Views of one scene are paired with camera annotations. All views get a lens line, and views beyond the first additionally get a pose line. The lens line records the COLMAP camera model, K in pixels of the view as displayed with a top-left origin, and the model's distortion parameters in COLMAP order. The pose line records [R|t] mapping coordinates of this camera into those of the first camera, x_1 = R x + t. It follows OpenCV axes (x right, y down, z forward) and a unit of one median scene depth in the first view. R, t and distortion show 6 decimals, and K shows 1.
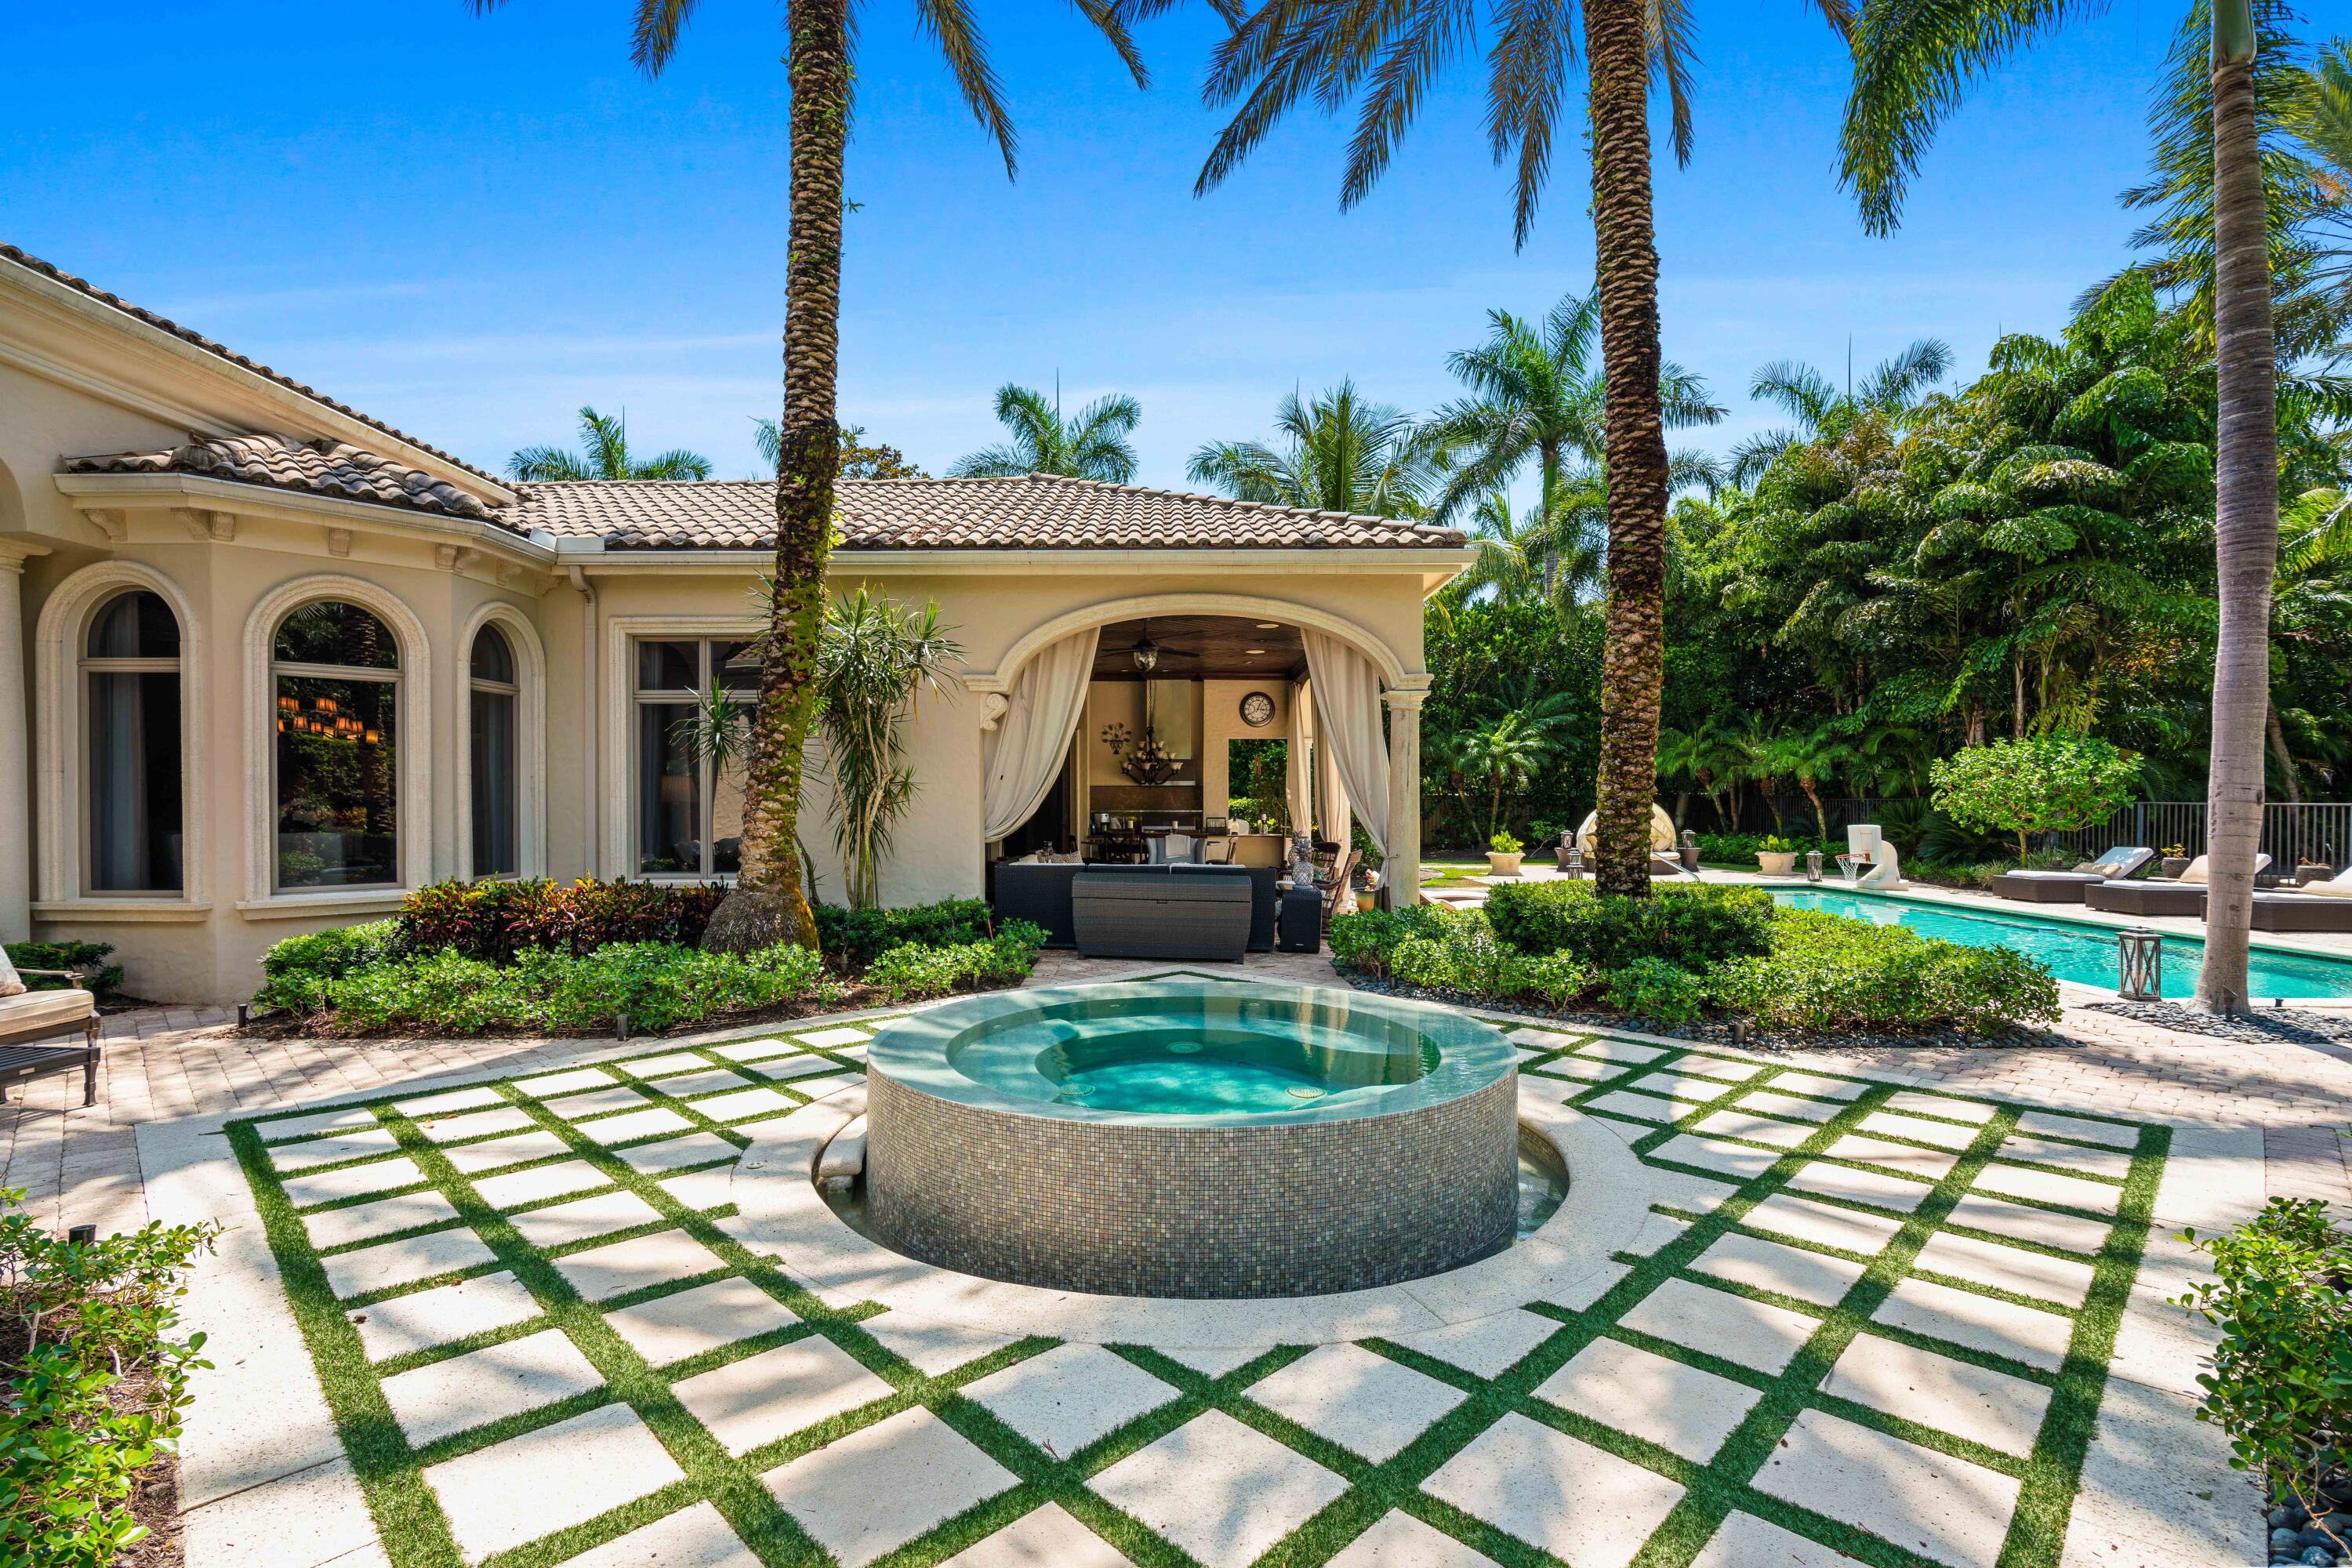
lens RADIAL K [[1064.4, 0, 1173.0], [0, 1064.4, 776.6], [0, 0, 1]] dist [-0.021374, 0.016927]
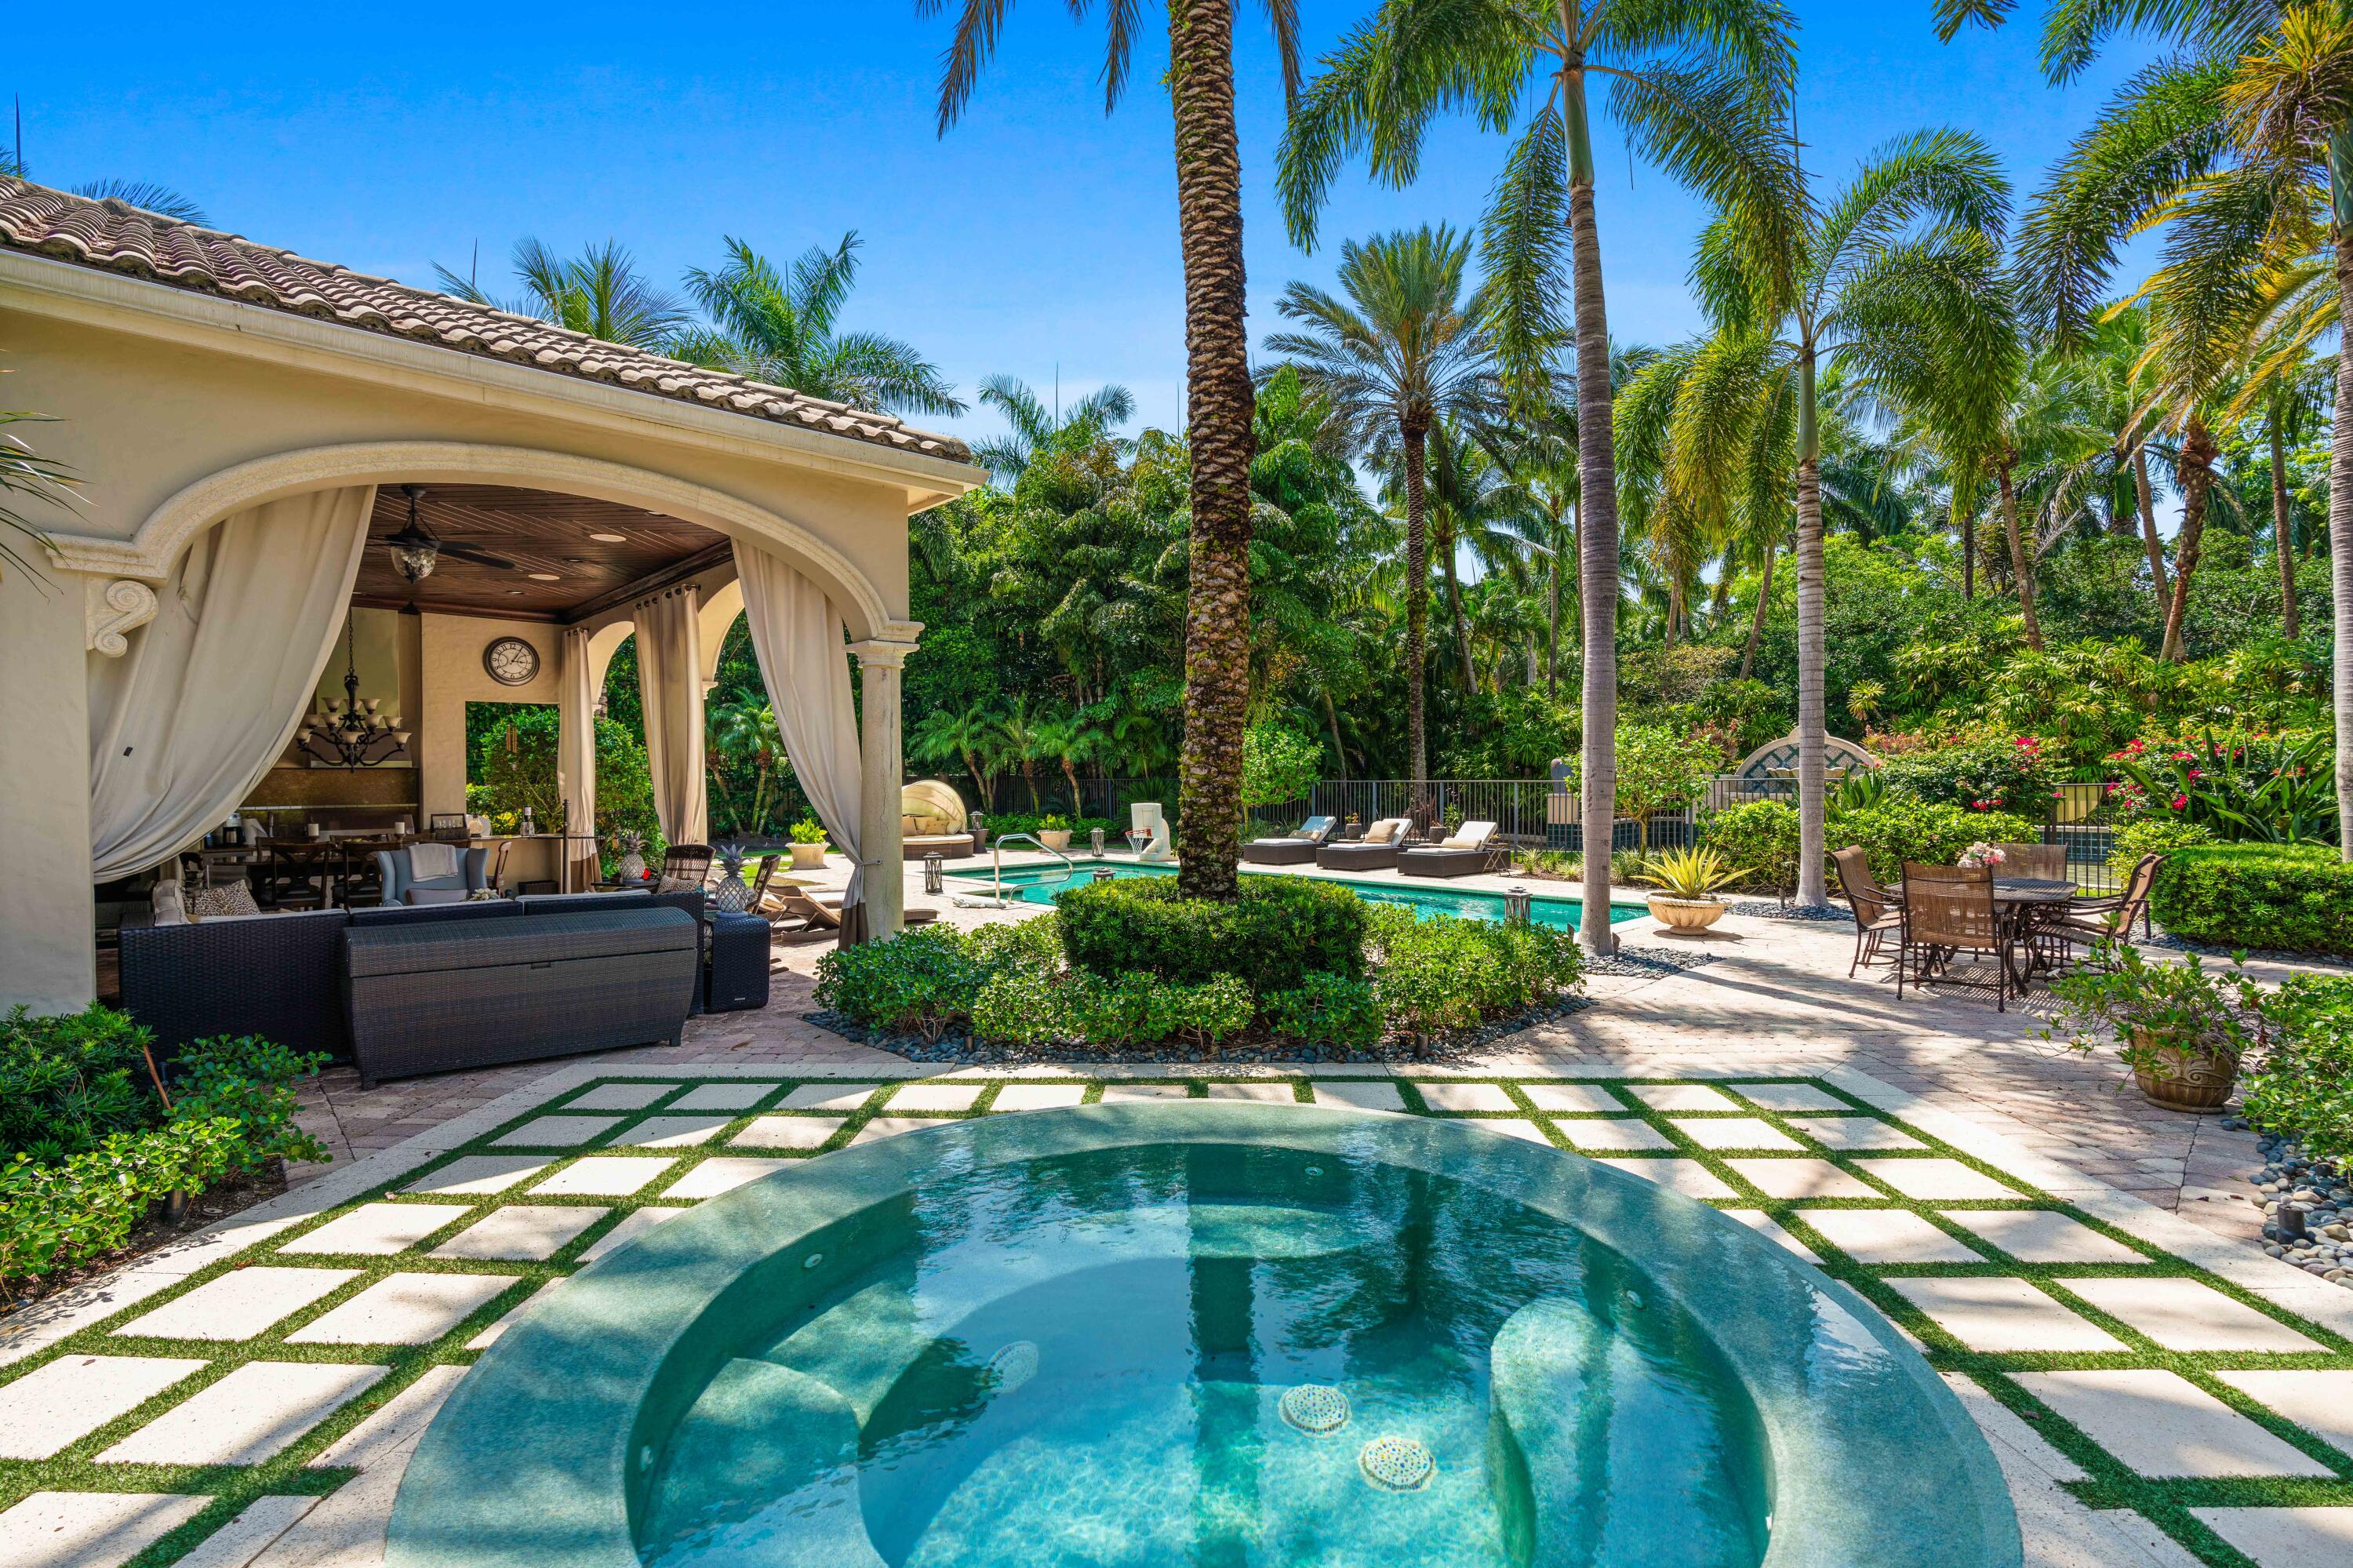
lens RADIAL K [[1064.9, 0, 1173.5], [0, 1064.9, 776.6], [0, 0, 1]] dist [-0.021374, 0.016927]
pose [[0.733134, -0.005911, 0.680058, -0.082076], [-0.006303, 0.999860, 0.015485, 0.000756], [-0.680055, -0.015639, 0.732994, 0.174369]]
